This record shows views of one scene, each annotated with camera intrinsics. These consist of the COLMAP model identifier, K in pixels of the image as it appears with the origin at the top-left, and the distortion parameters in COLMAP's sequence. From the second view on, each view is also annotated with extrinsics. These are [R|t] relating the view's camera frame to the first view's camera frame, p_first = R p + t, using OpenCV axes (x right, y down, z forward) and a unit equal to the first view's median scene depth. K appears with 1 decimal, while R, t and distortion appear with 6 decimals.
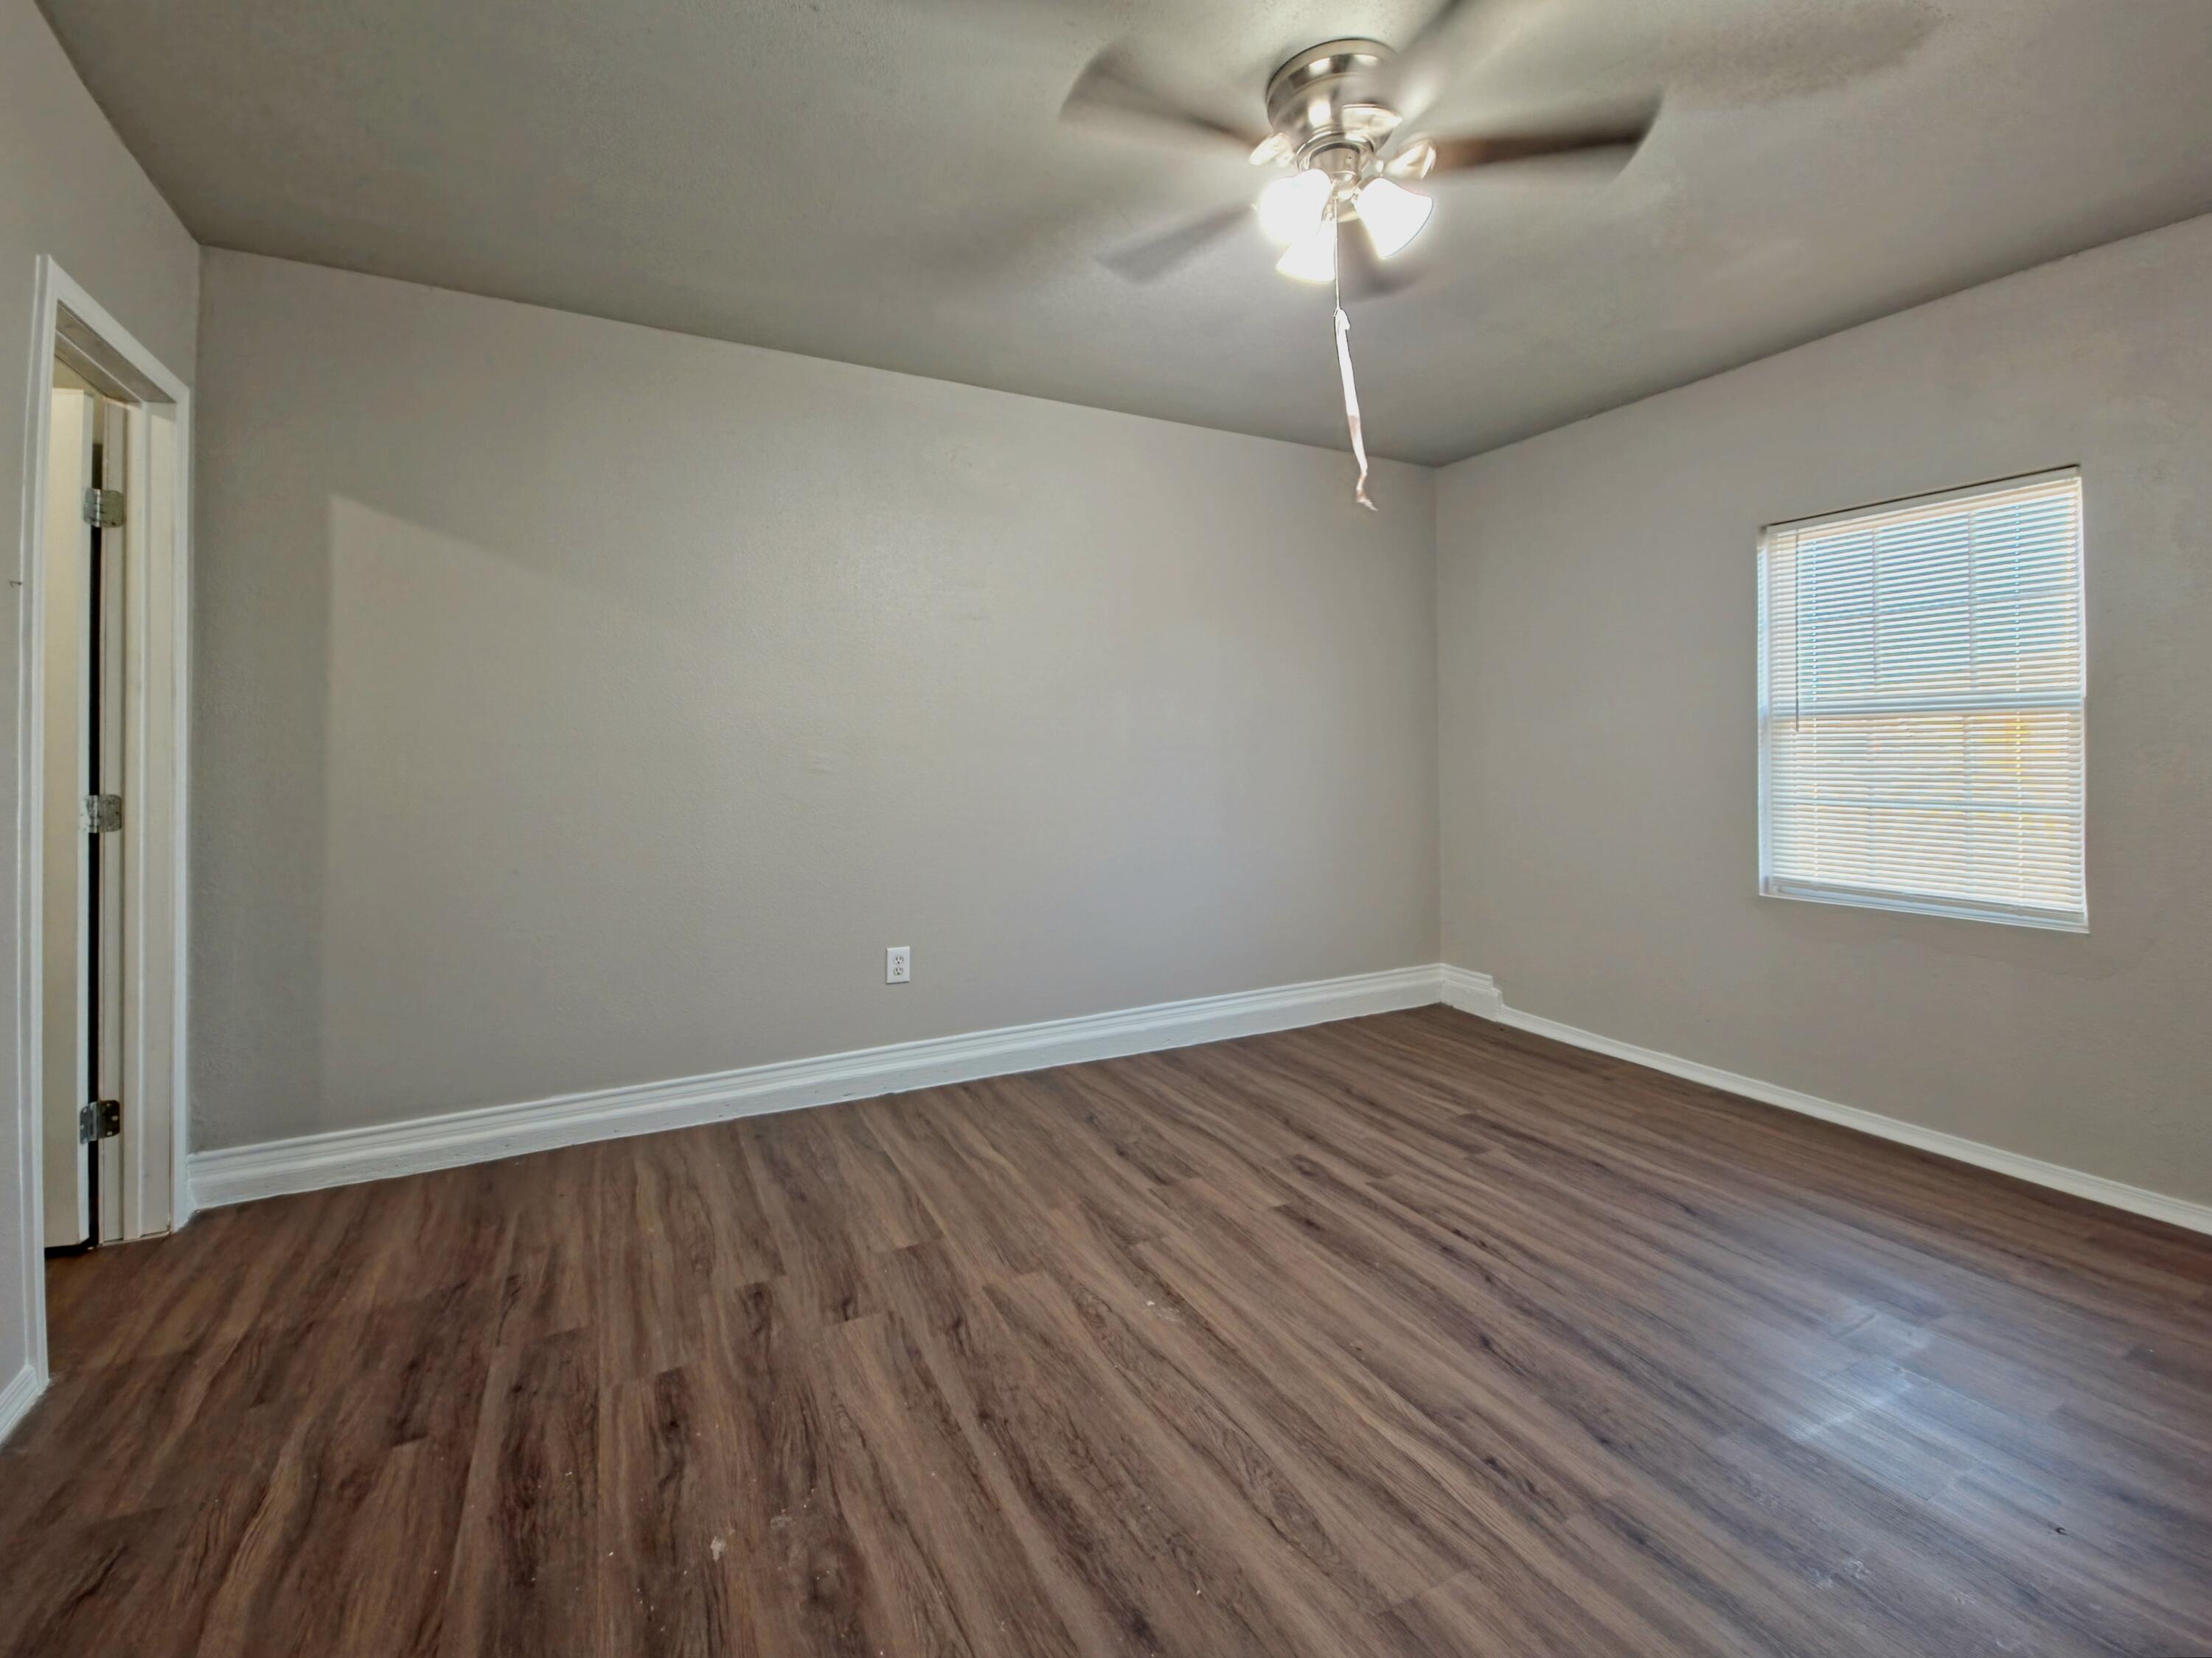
lens RADIAL K [[997.3, 0, 1106.0], [0, 997.3, 829.0], [0, 0, 1]] dist [0.002285, -0.000287]
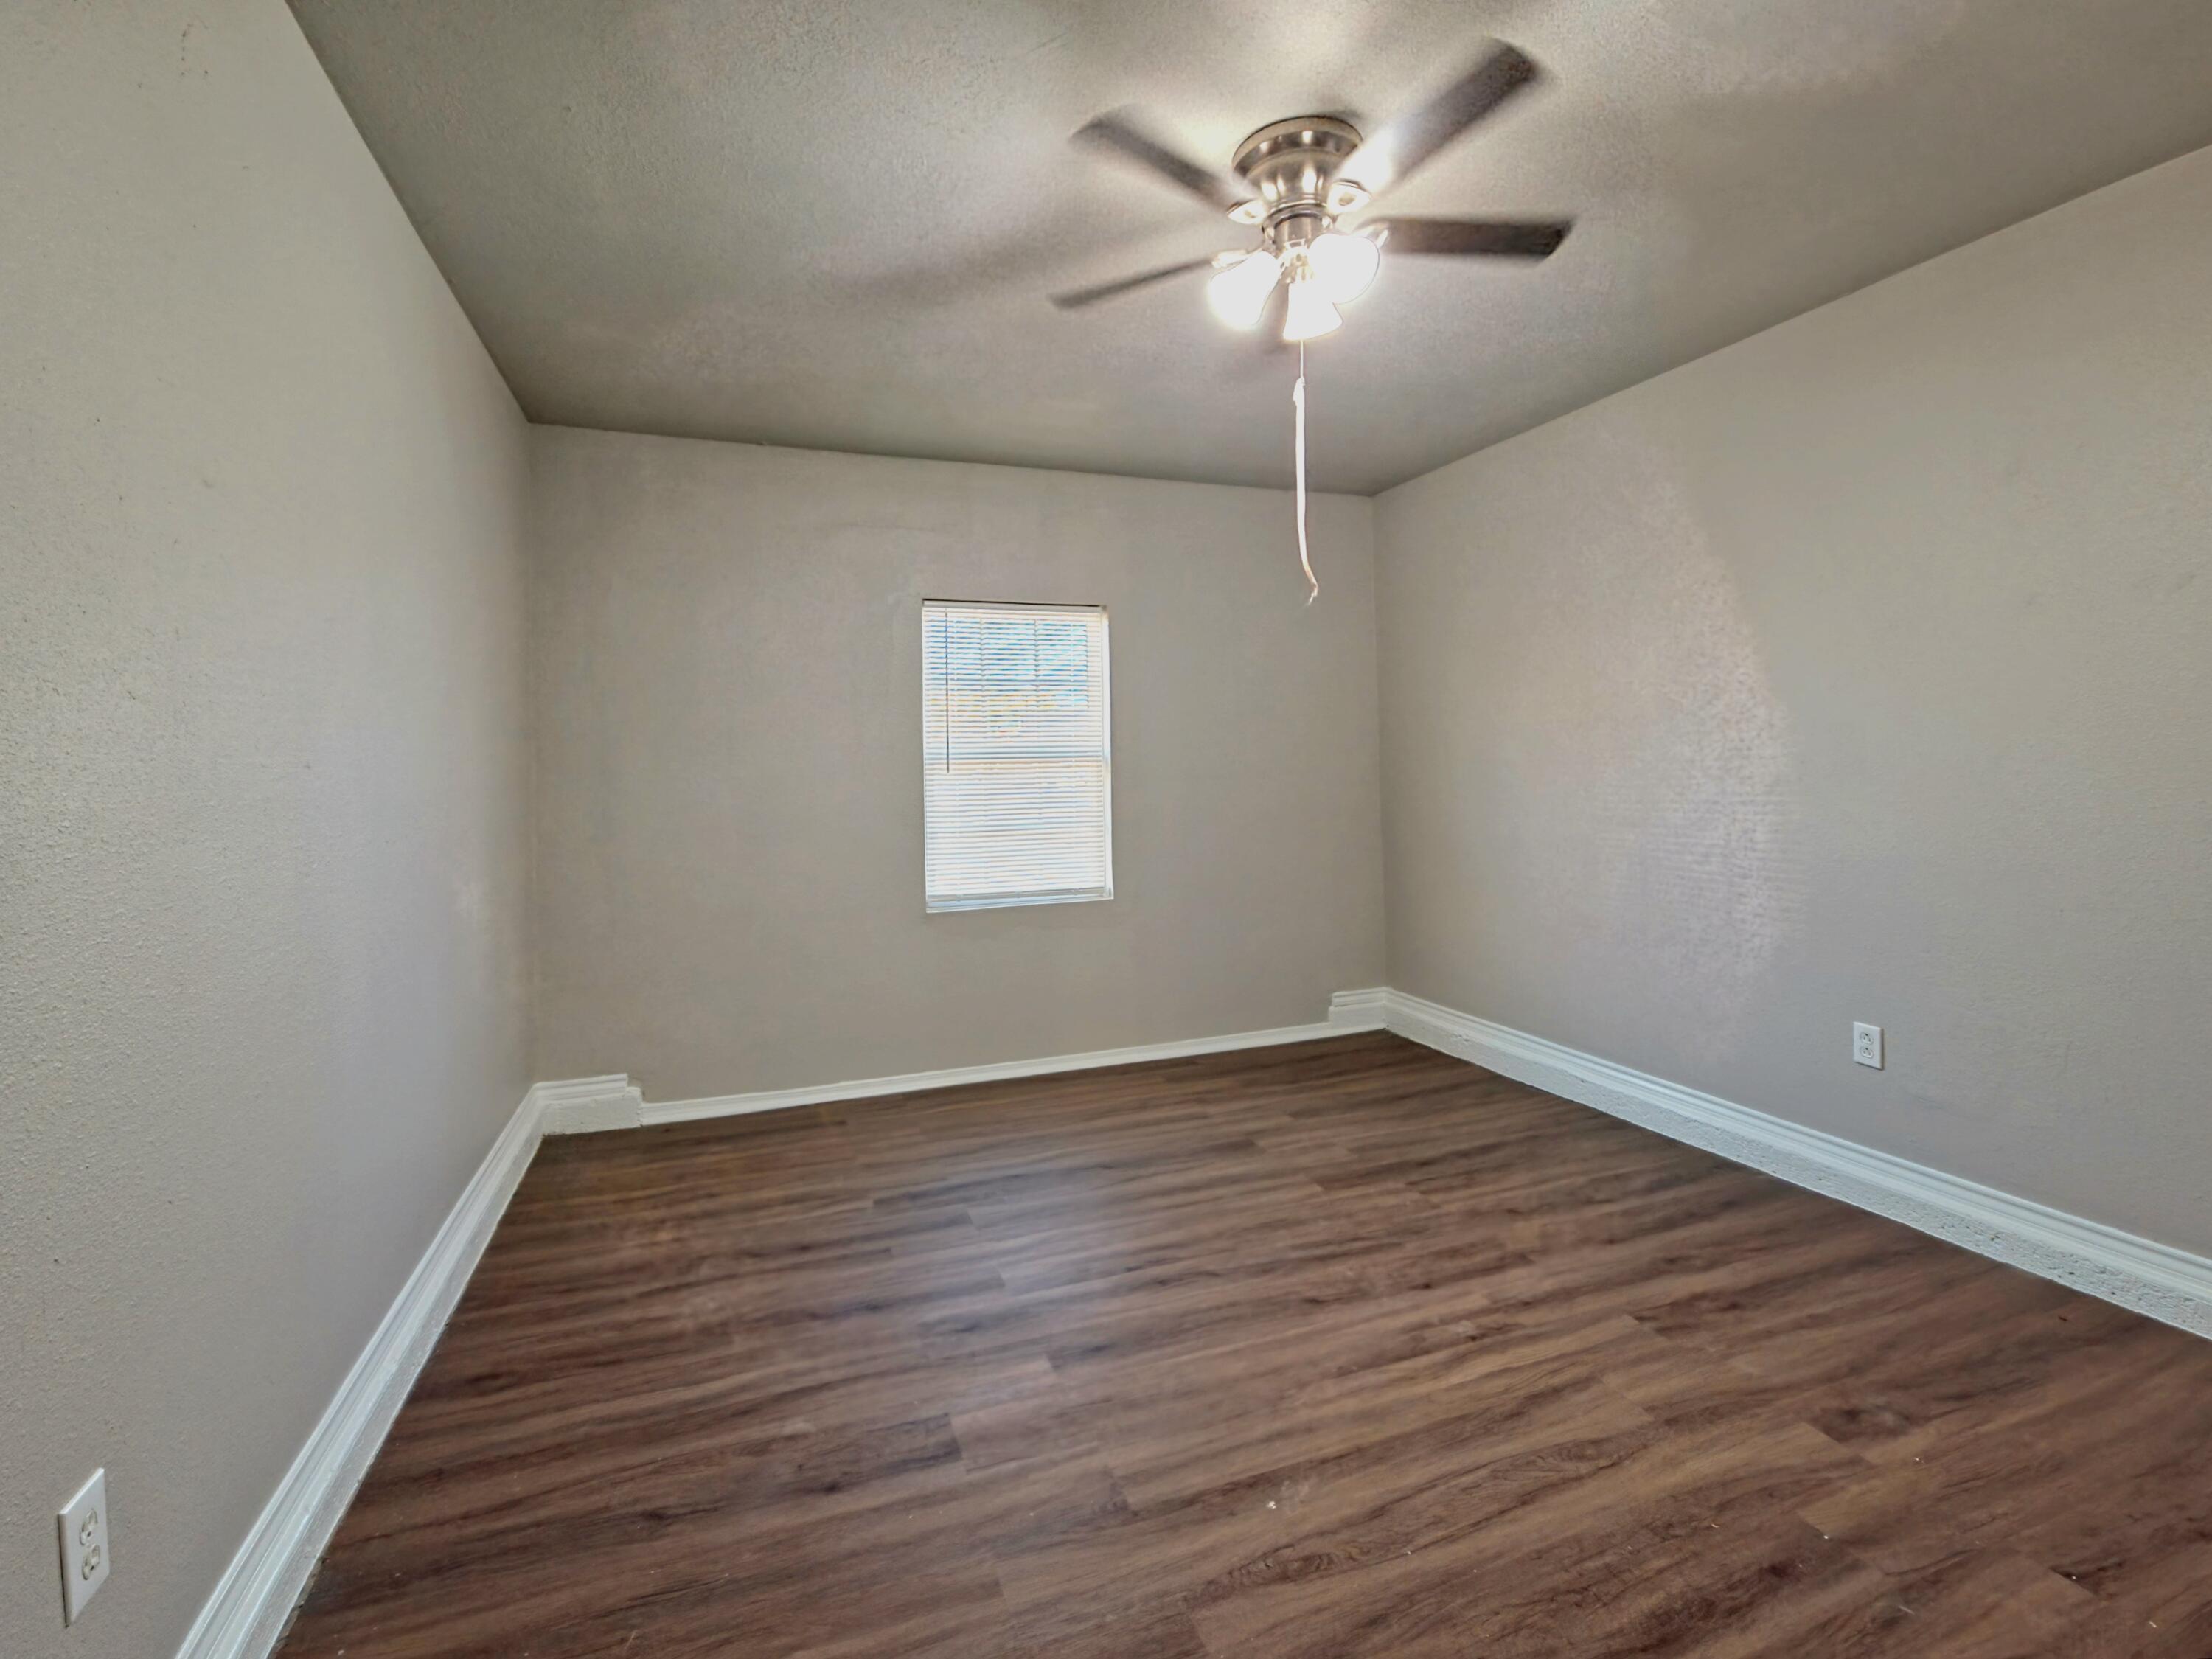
lens RADIAL K [[997.4, 0, 1106.0], [0, 997.4, 829.5], [0, 0, 1]] dist [0.002285, -0.000287]
pose [[0.109397, -0.061097, 0.992119, -0.672891], [0.095188, 0.994166, 0.050727, -0.100573], [-0.989430, 0.088888, 0.114574, 0.928227]]
